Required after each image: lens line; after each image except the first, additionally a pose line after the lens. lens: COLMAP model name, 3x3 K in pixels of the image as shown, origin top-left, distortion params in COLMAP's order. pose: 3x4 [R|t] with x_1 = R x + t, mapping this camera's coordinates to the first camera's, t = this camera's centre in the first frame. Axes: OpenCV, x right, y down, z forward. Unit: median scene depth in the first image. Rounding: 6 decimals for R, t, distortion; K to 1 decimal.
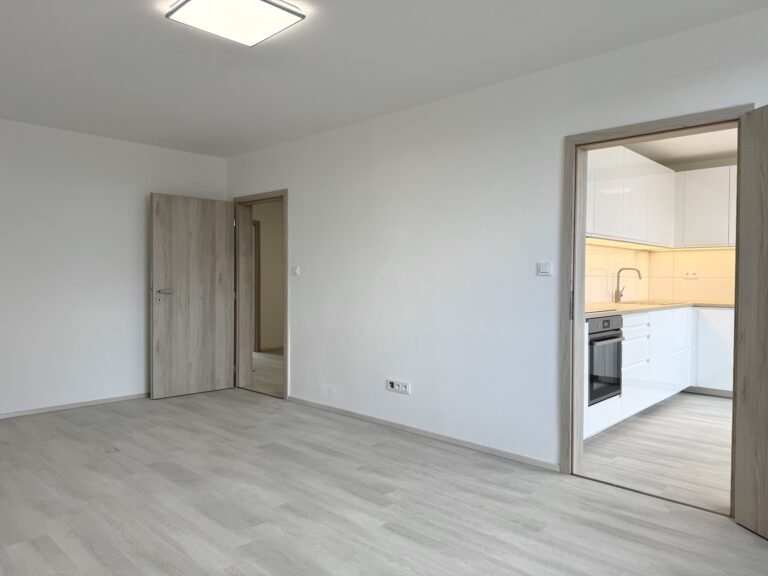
lens RADIAL K [[539.9, 0, 381.5], [0, 539.9, 286.9], [0, 0, 1]] dist [0.053123, -0.070553]
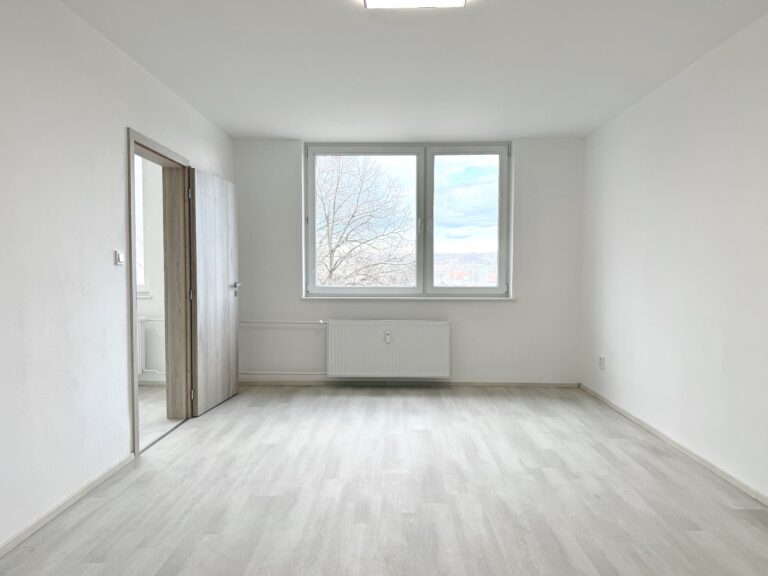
lens RADIAL K [[539.9, 0, 383.9], [0, 539.9, 282.1], [0, 0, 1]] dist [0.053123, -0.070553]
pose [[-0.678885, -0.023488, 0.733869, -0.649224], [0.008162, 0.999185, 0.039530, -0.022685], [-0.734199, 0.032826, -0.678140, 1.192421]]
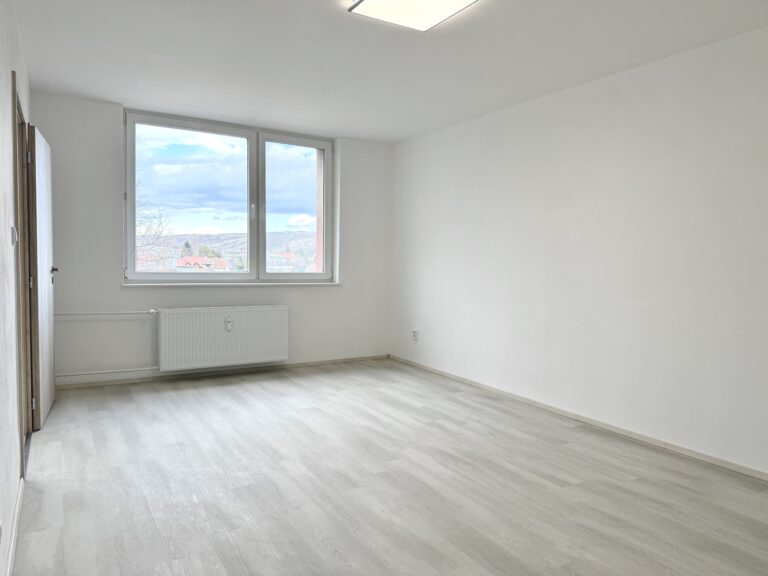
lens RADIAL K [[539.9, 0, 380.6], [0, 539.9, 286.4], [0, 0, 1]] dist [0.053123, -0.070553]
pose [[-0.963488, -0.037065, 0.265172, -0.357843], [-0.018524, 0.997227, 0.072083, -0.025736], [-0.267108, 0.064539, -0.961503, 1.453158]]
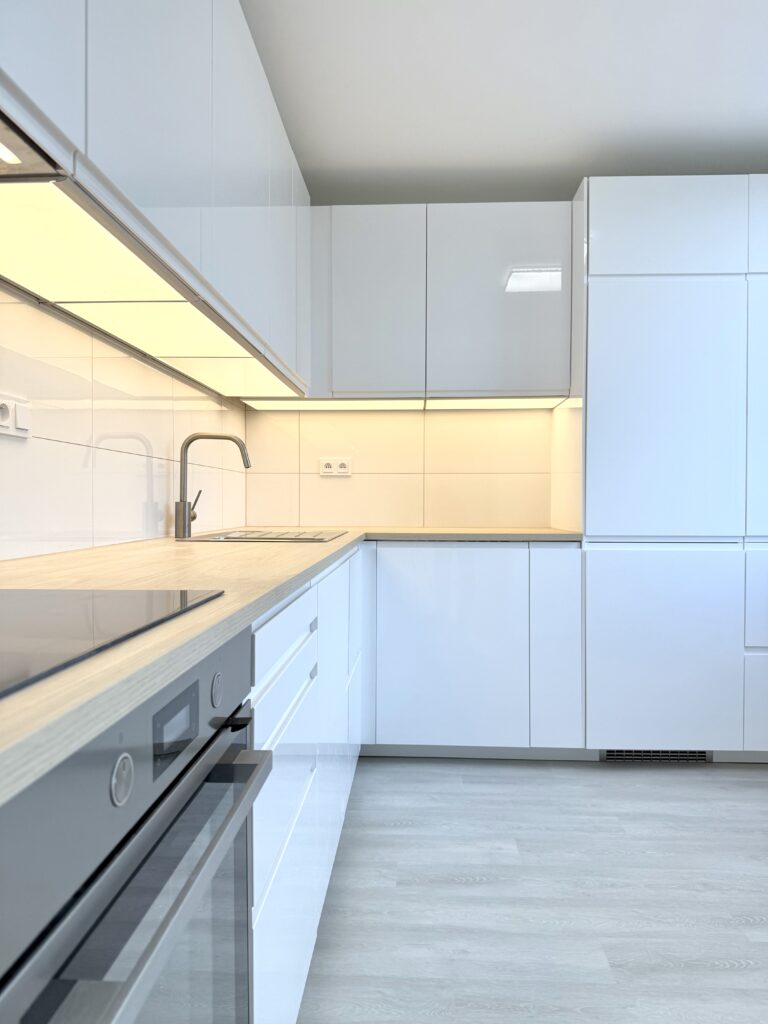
lens RADIAL K [[719.9, 0, 385.8], [0, 719.9, 516.3], [0, 0, 1]] dist [0.053123, -0.070553]
pose [[0.749488, -0.015827, 0.661828, 0.355131], [0.011698, 0.999875, 0.010664, 0.017642], [-0.661914, -0.000250, 0.749580, 0.884180]]
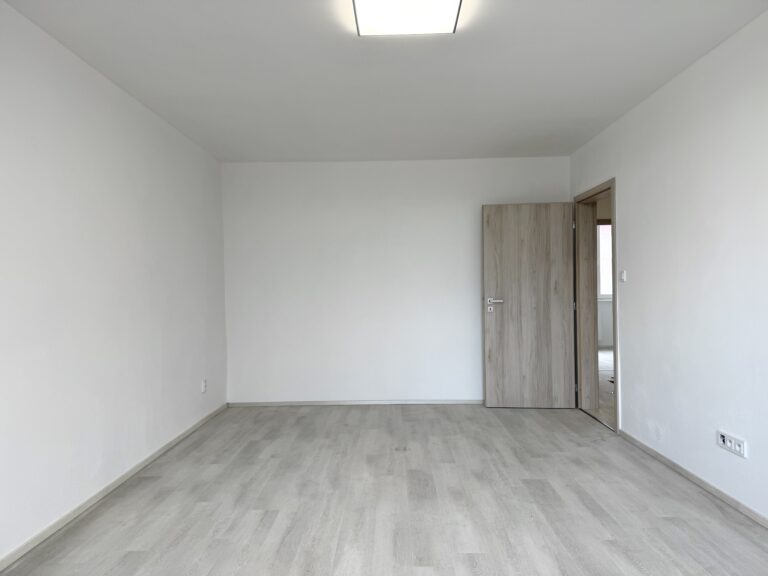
lens RADIAL K [[539.9, 0, 387.3], [0, 539.9, 288.9], [0, 0, 1]] dist [0.053123, -0.070553]
pose [[0.684146, -0.012435, -0.729239, 0.270350], [0.003779, 0.999902, -0.013505, -0.001778], [0.729335, 0.006484, 0.684126, 0.244720]]
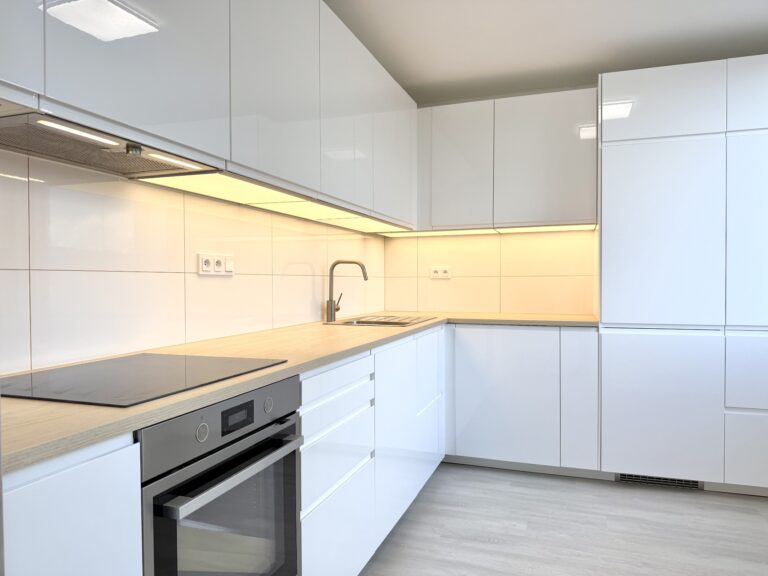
lens RADIAL K [[539.9, 0, 385.0], [0, 539.9, 291.4], [0, 0, 1]] dist [0.053123, -0.070553]
pose [[0.908421, -0.015170, 0.417781, 0.378468], [0.013799, 0.999885, 0.006302, -0.008302], [-0.417828, 0.000040, 0.908526, 0.705564]]
